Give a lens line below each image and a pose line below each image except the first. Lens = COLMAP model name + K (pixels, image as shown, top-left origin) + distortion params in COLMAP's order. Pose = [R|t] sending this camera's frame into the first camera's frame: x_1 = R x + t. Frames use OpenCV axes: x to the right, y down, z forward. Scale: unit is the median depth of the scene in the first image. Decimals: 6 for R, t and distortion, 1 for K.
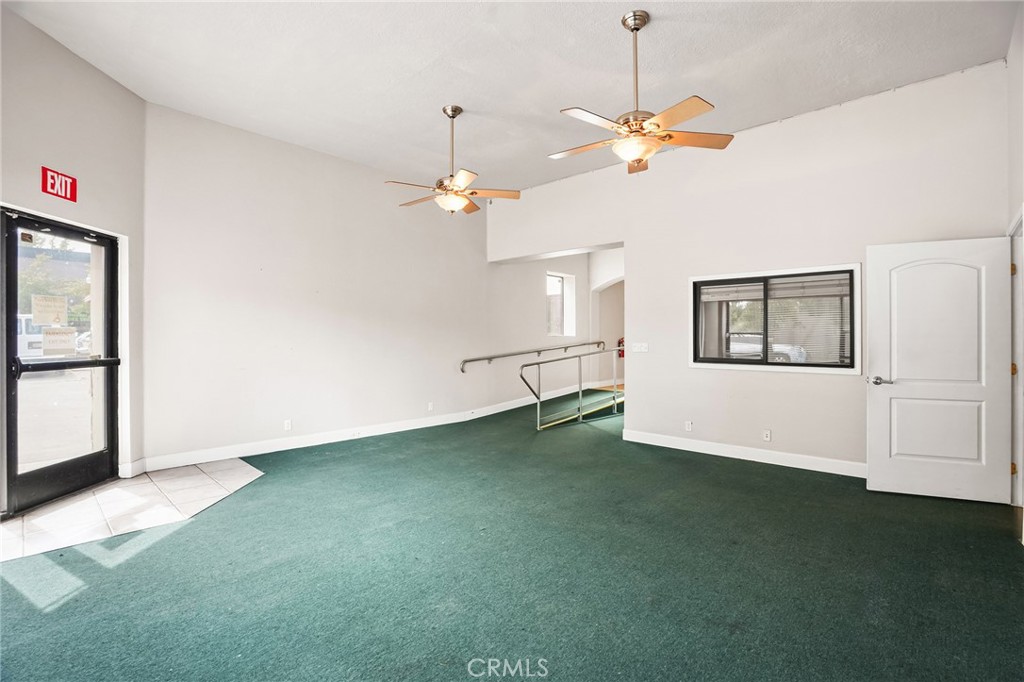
lens RADIAL K [[482.7, 0, 521.8], [0, 482.7, 328.8], [0, 0, 1]] dist [-0.018111, 0.000226]
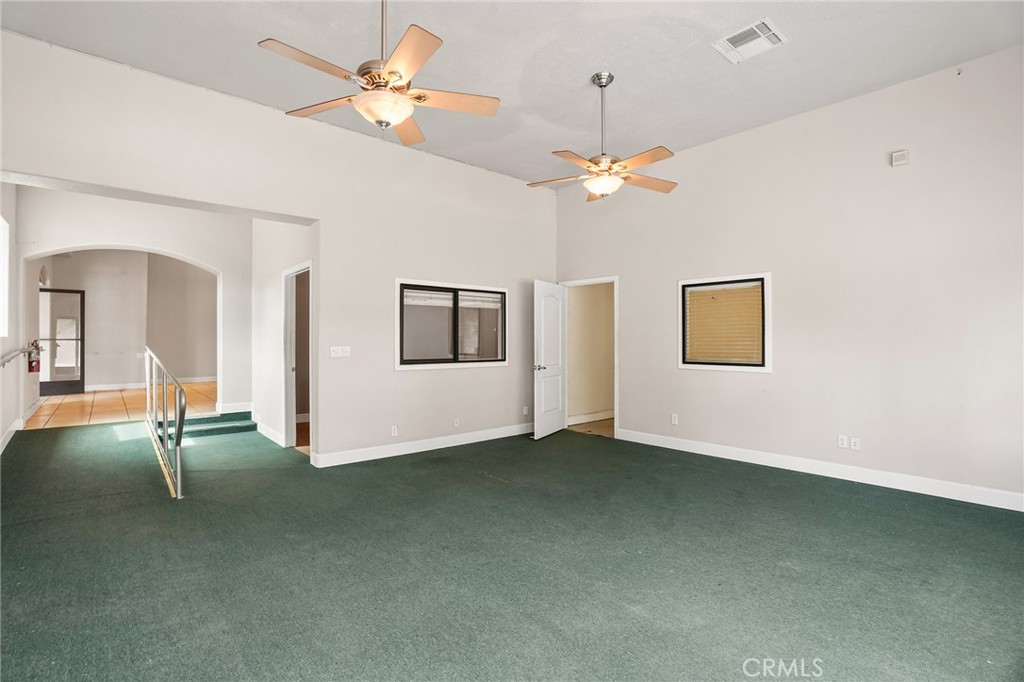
lens RADIAL K [[470.1, 0, 512.0], [0, 470.1, 341.0], [0, 0, 1]] dist [-0.056864, 0.021329]
pose [[0.114950, -0.001986, 0.993369, -0.650105], [-0.017269, 0.999843, 0.003997, 0.014605], [-0.993221, -0.017614, 0.114898, 0.754324]]
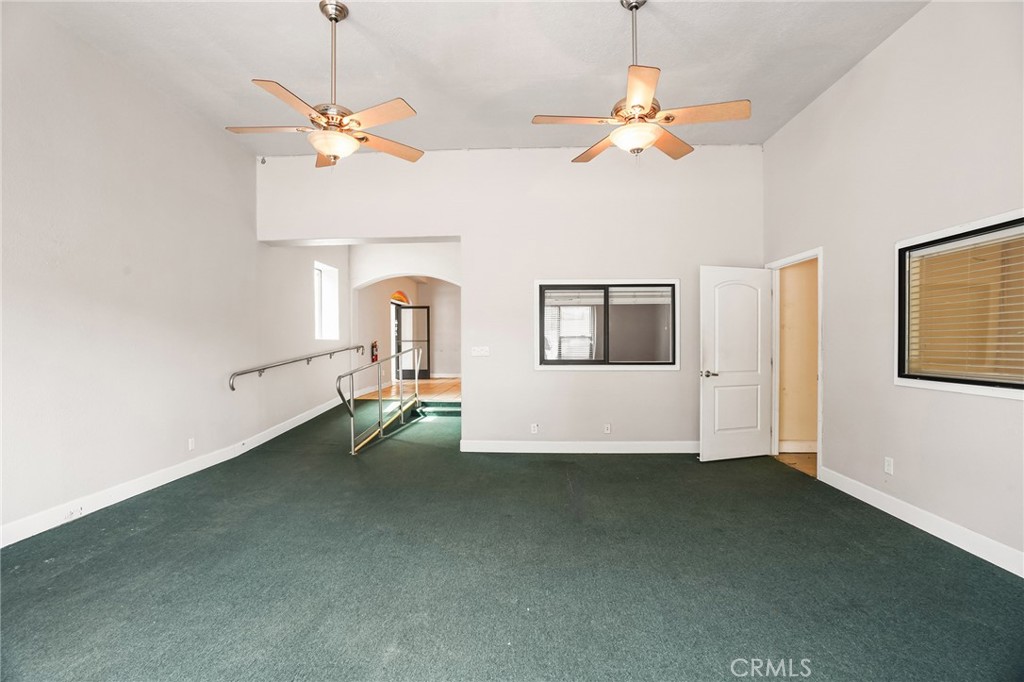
lens RADIAL K [[470.1, 0, 512.0], [0, 470.1, 341.0], [0, 0, 1]] dist [-0.056864, 0.021329]
pose [[0.772331, -0.002935, 0.635213, -0.356191], [-0.006942, 0.999891, 0.013060, 0.008240], [-0.635182, -0.014496, 0.772227, 0.316555]]
